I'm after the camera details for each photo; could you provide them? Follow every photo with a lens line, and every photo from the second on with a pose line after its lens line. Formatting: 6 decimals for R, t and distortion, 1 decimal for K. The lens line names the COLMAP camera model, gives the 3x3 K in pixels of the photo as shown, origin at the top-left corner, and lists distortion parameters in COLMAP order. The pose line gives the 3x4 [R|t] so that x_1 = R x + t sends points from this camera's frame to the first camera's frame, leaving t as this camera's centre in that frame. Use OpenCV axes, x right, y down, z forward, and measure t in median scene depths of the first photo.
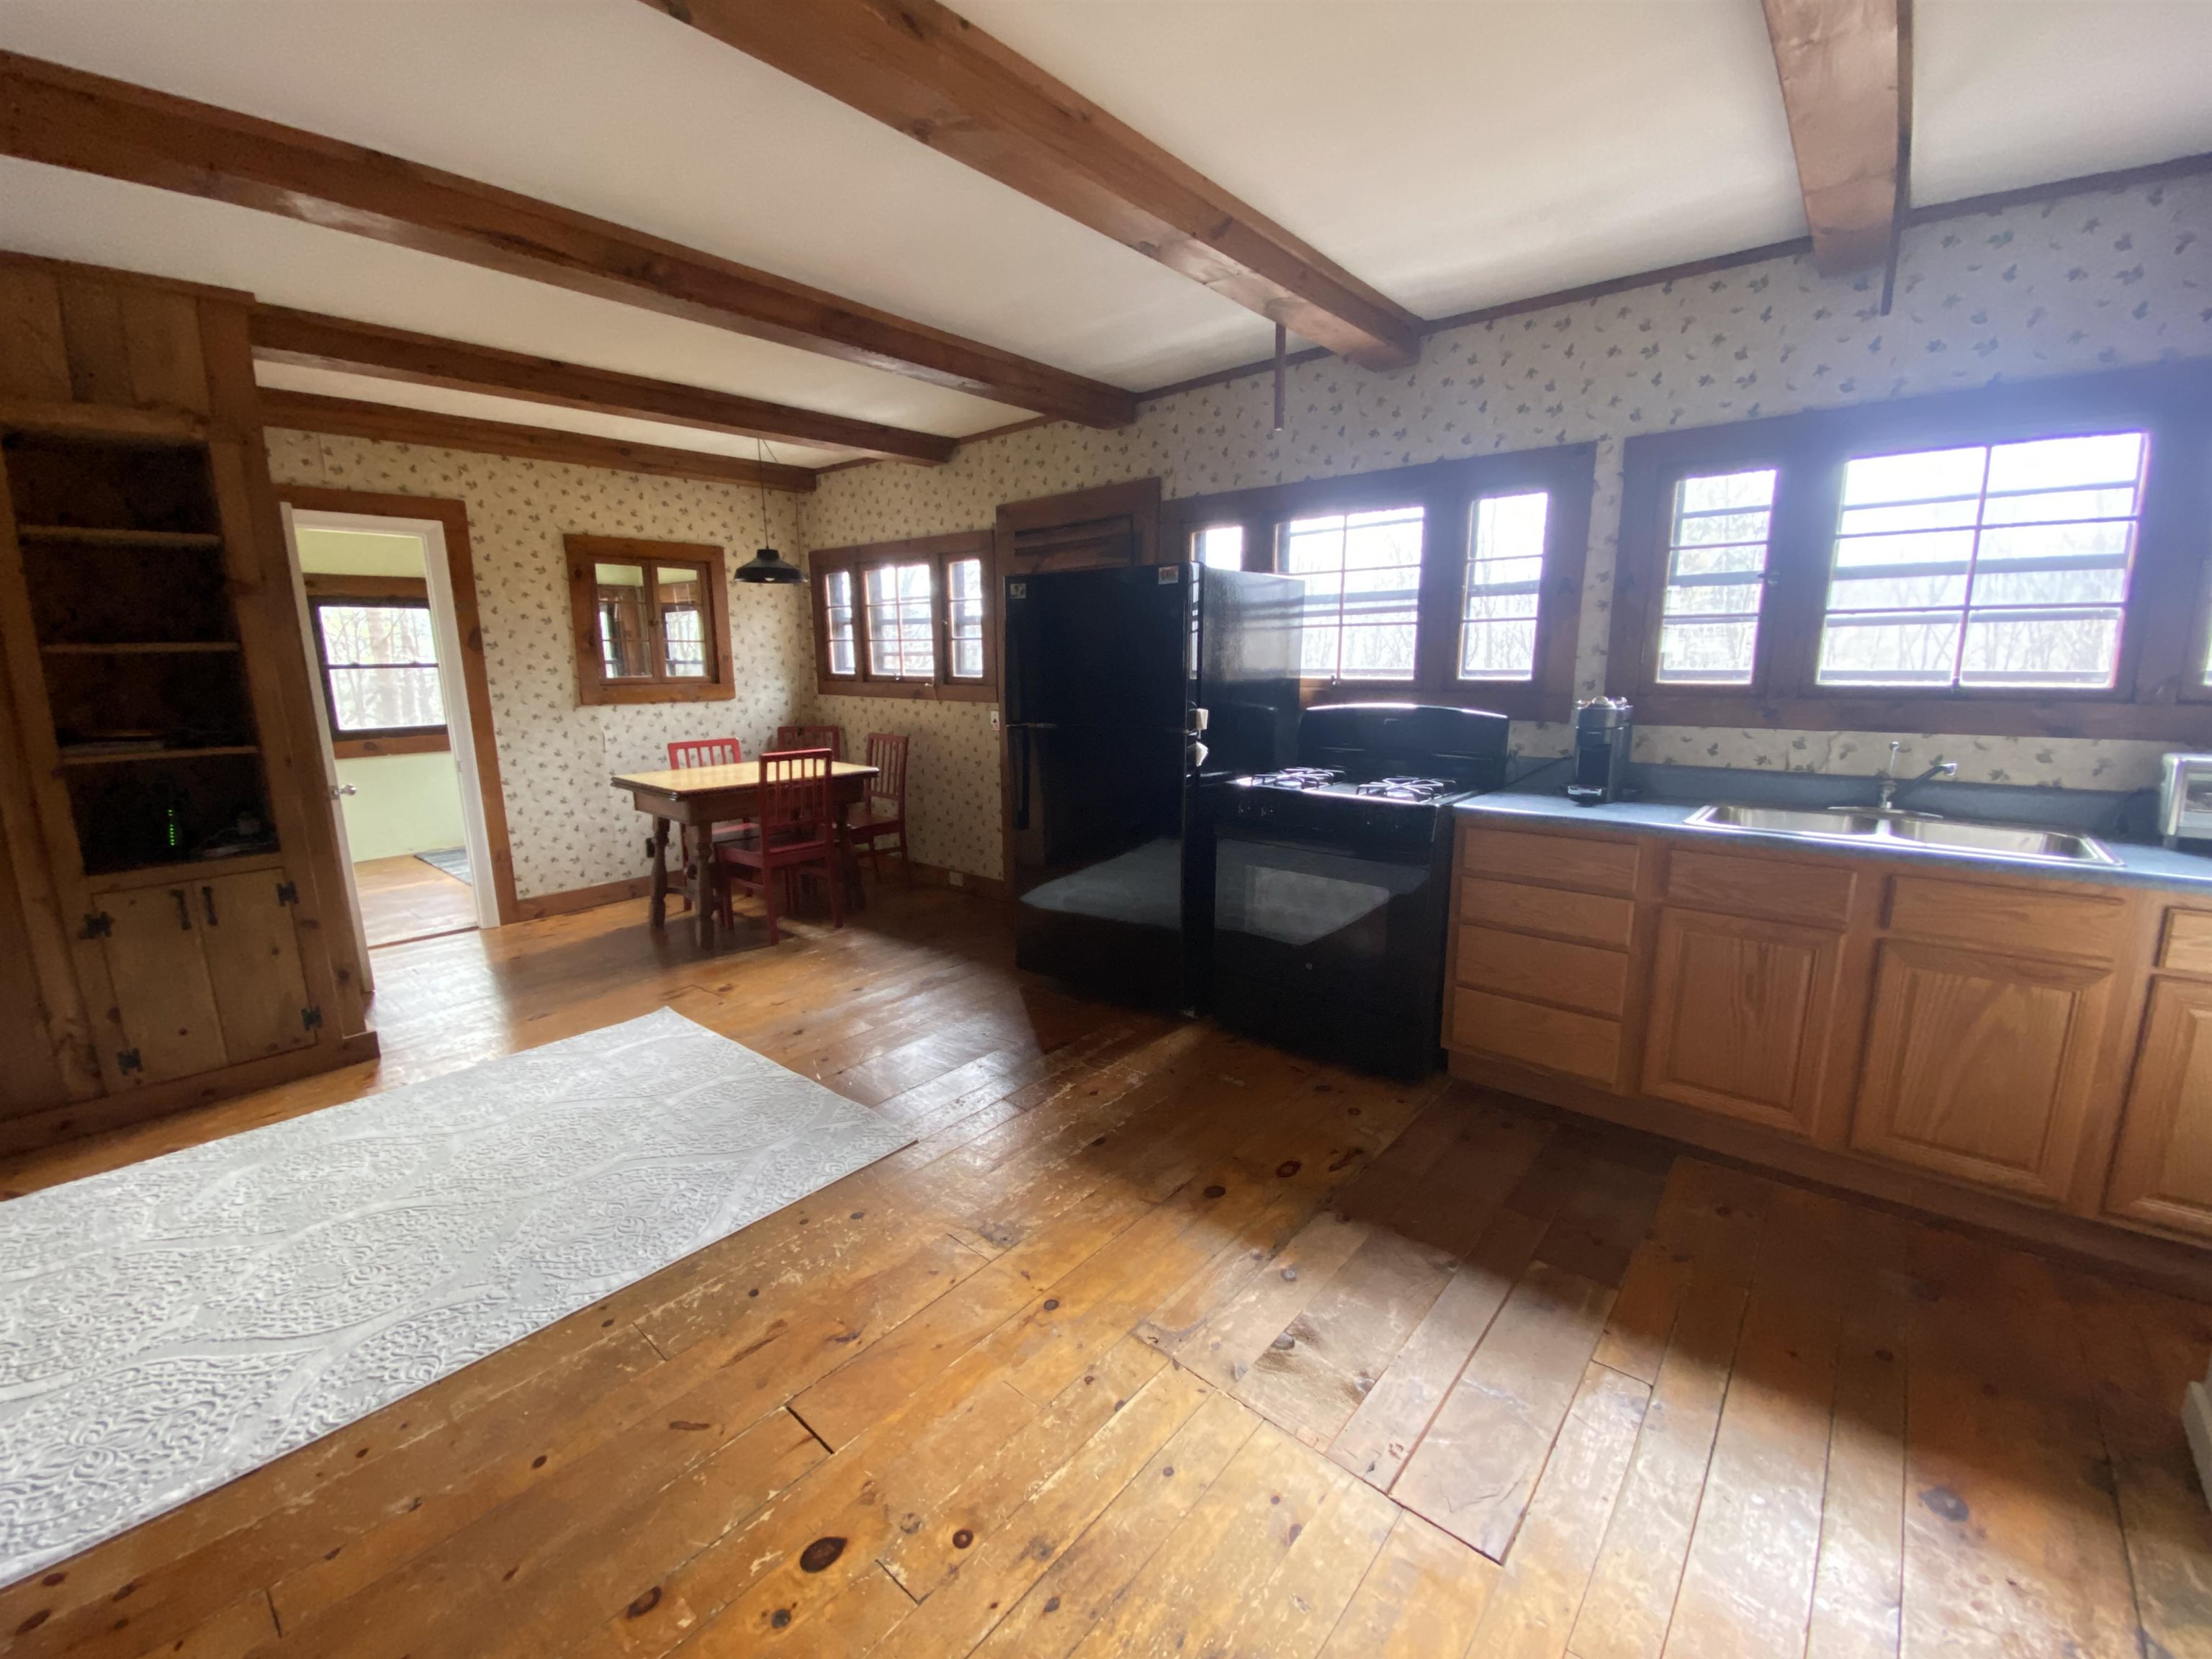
lens RADIAL K [[894.2, 0, 1106.0], [0, 894.2, 829.5], [0, 0, 1]] dist [-0.009305, 0.000058]
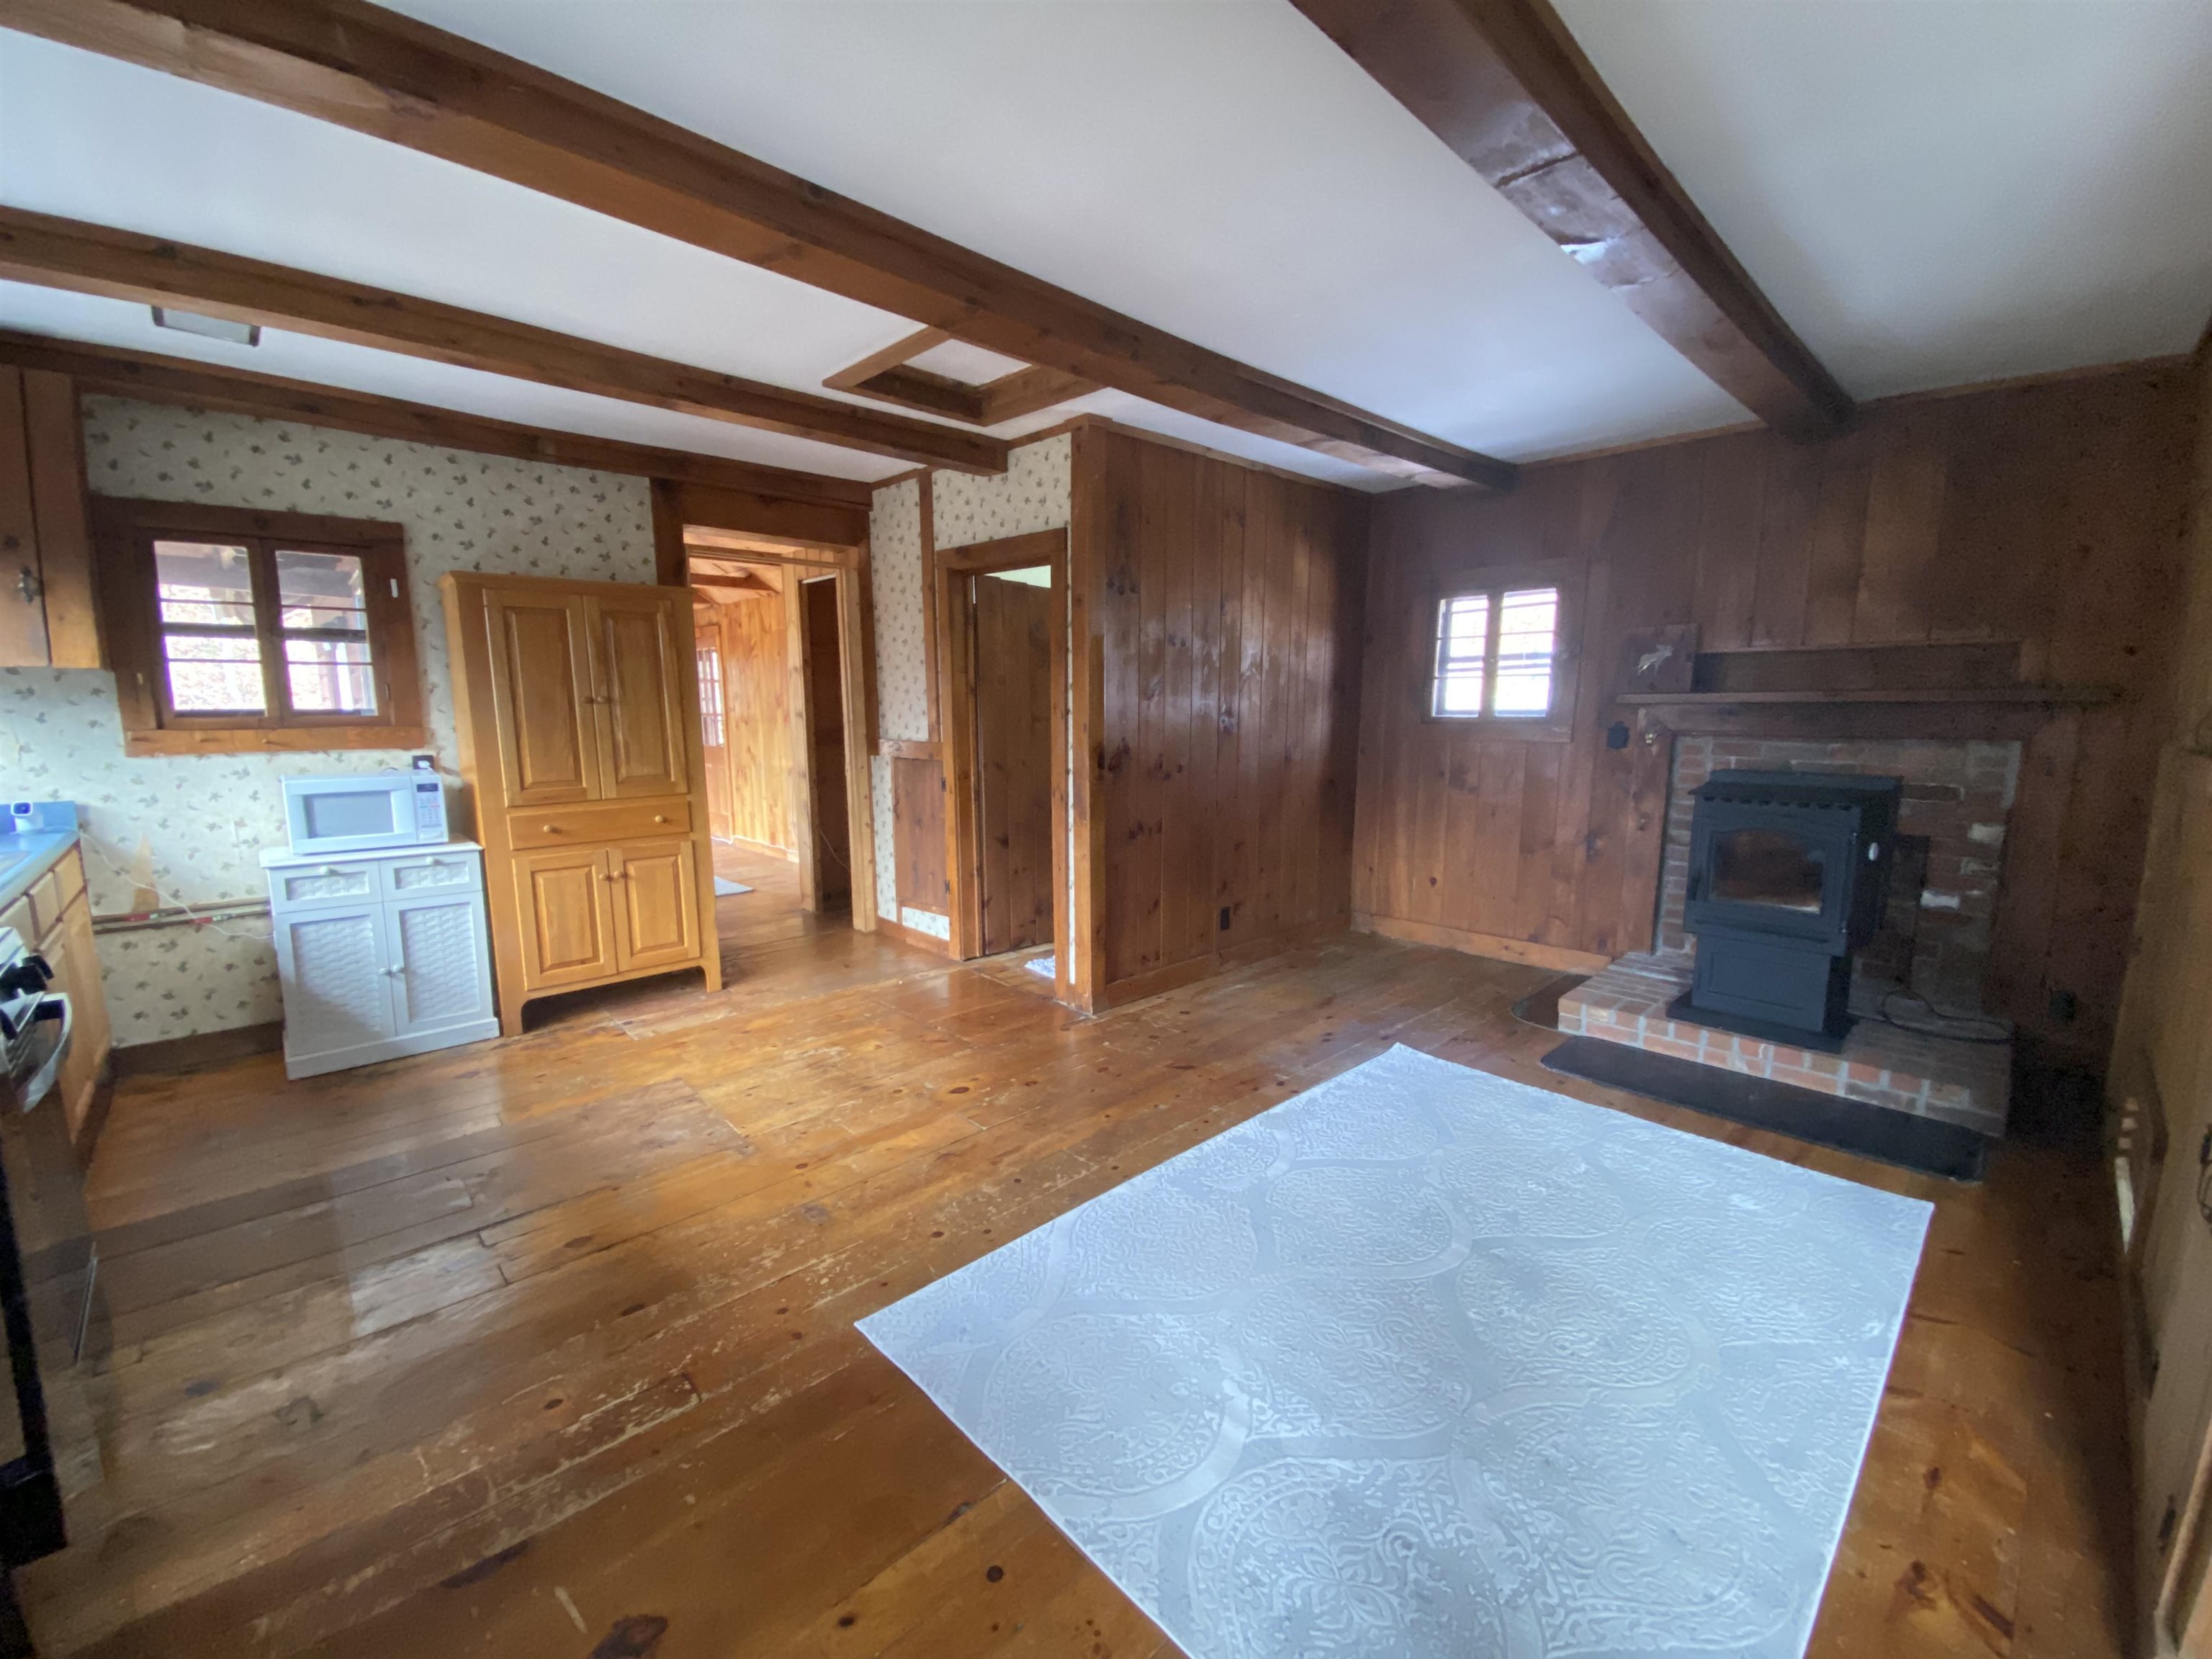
lens RADIAL K [[898.2, 0, 1106.0], [0, 898.2, 829.5], [0, 0, 1]] dist [0.016020, -0.019475]
pose [[-0.994421, -0.013297, 0.104647, -0.277262], [0.021893, 0.944408, 0.328045, -0.164789], [-0.103191, 0.328506, -0.938848, 0.870061]]
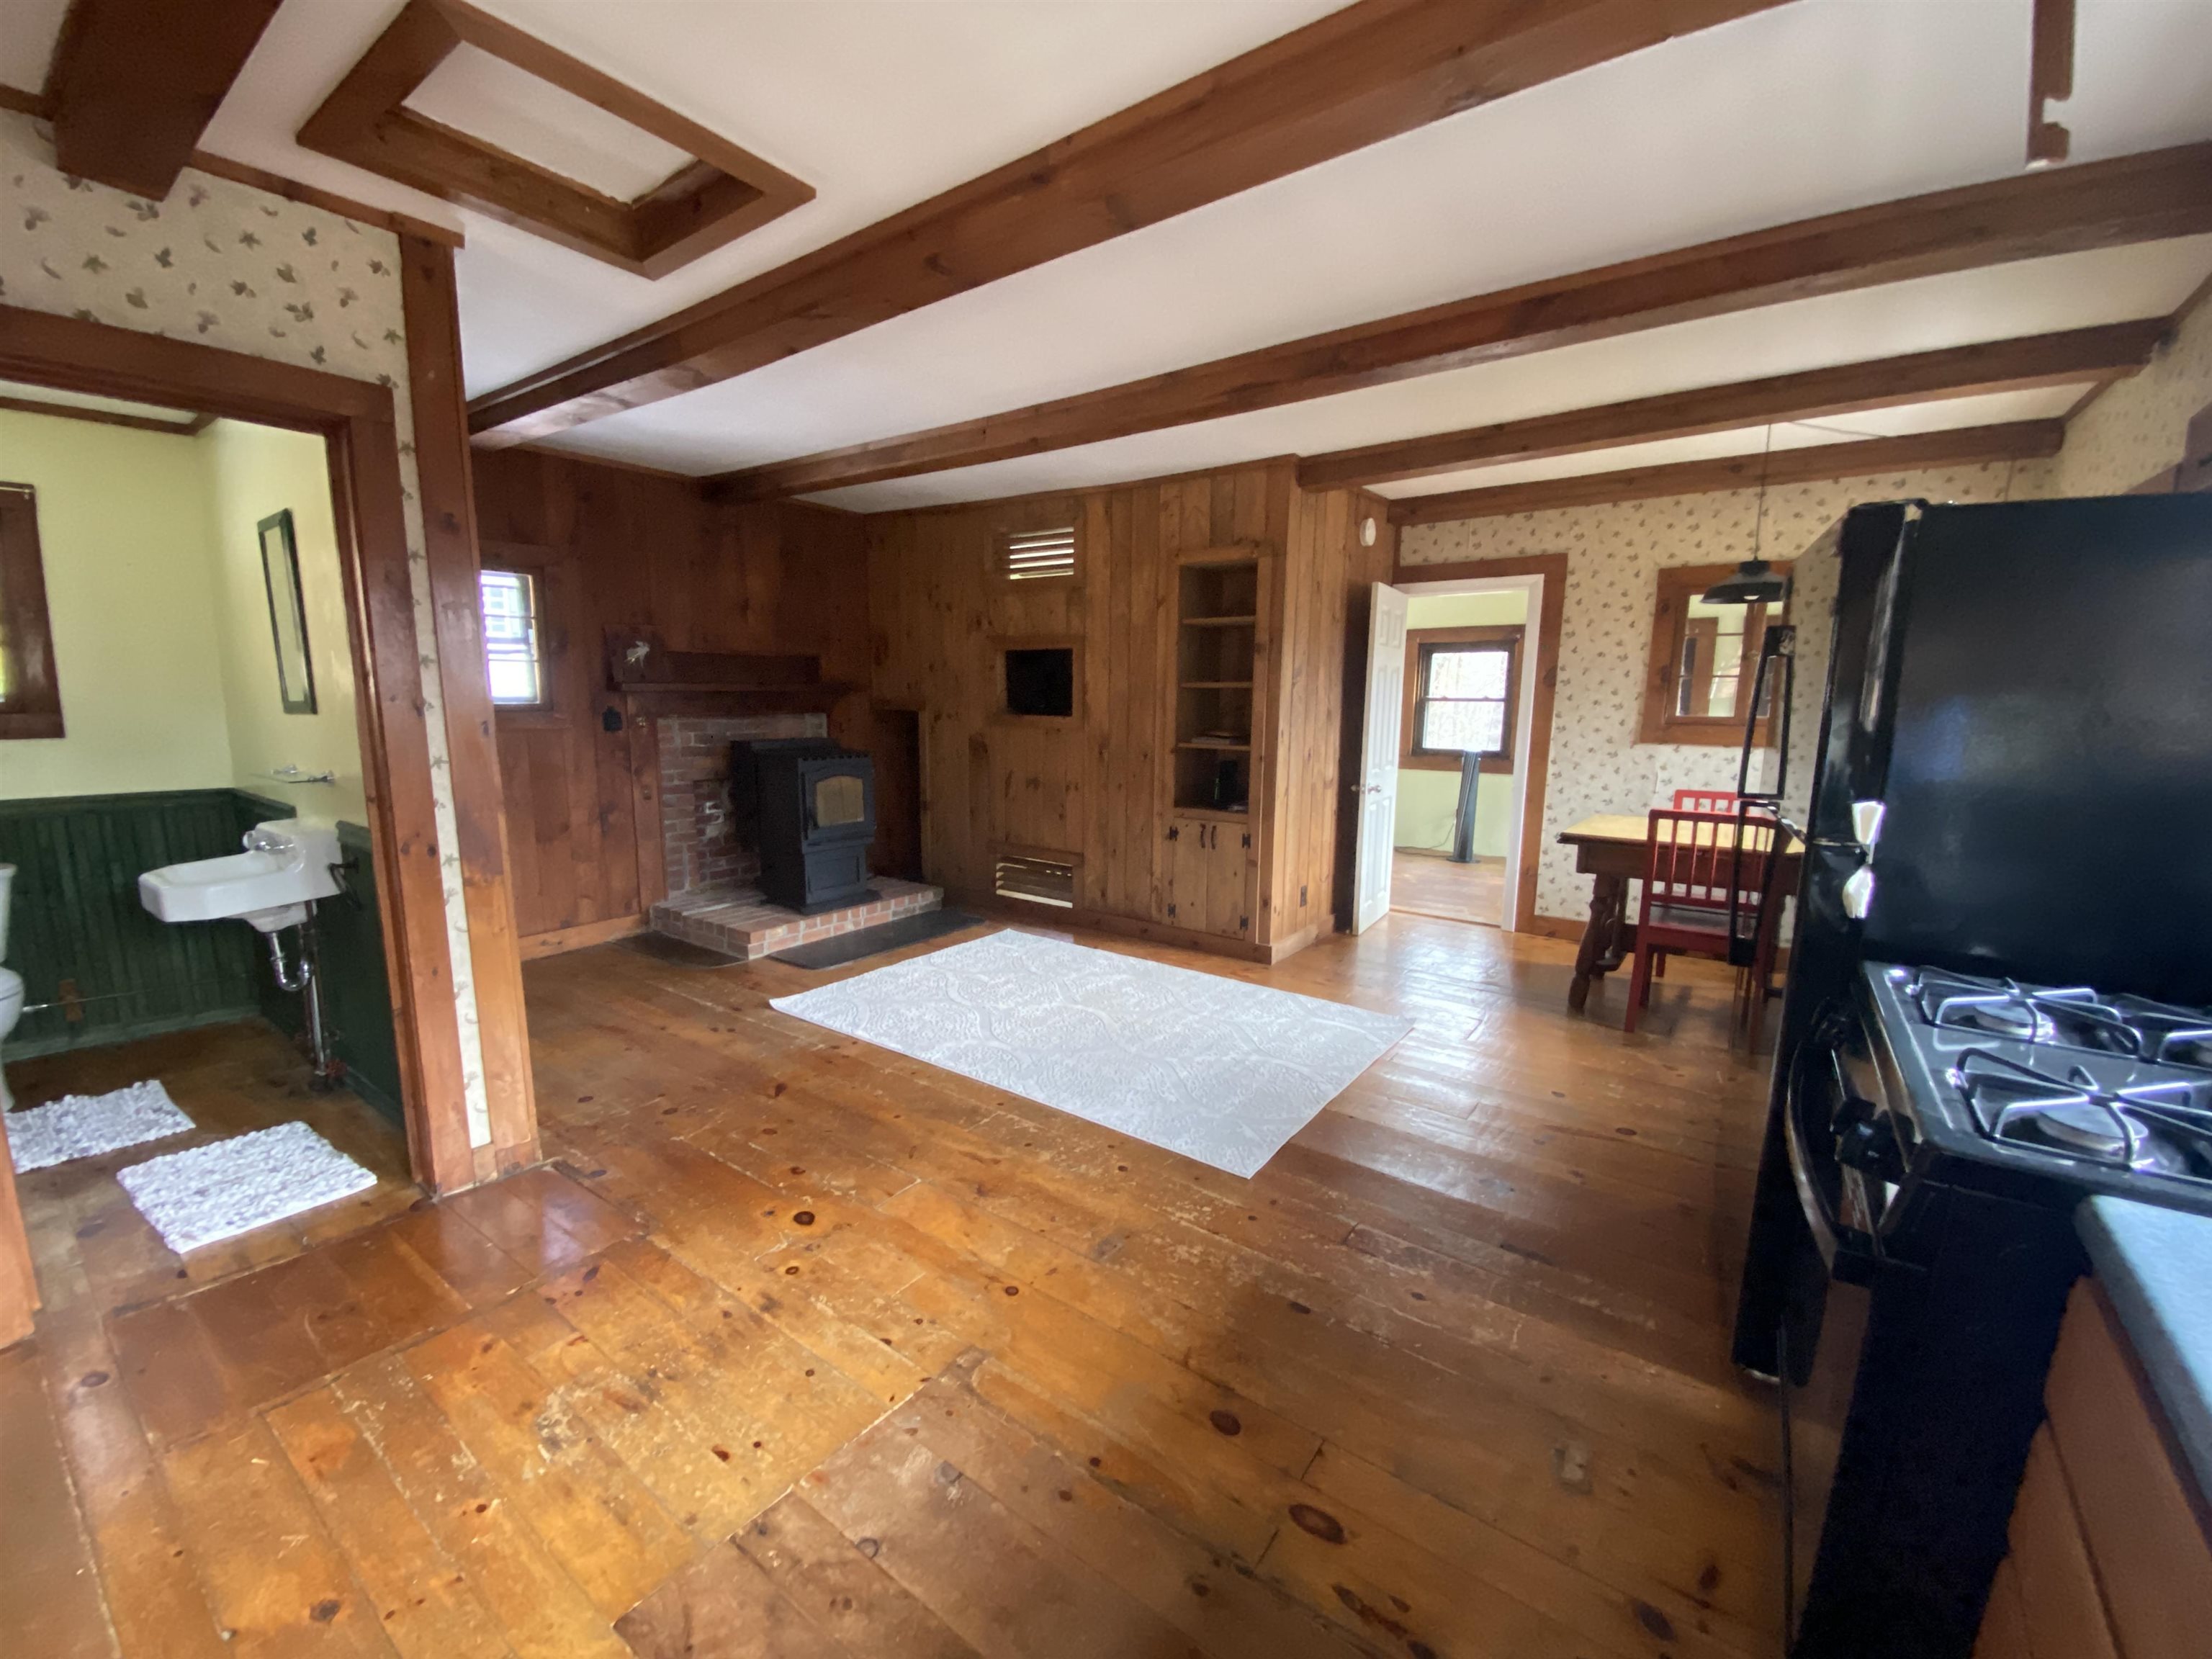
lens RADIAL K [[896.4, 0, 1106.0], [0, 896.4, 829.5], [0, 0, 1]] dist [-0.000318, -0.000389]
pose [[0.075205, 0.155382, -0.984988, 0.384141], [-0.199751, 0.970111, 0.137784, -0.071568], [0.976956, 0.186390, 0.103995, 0.375406]]
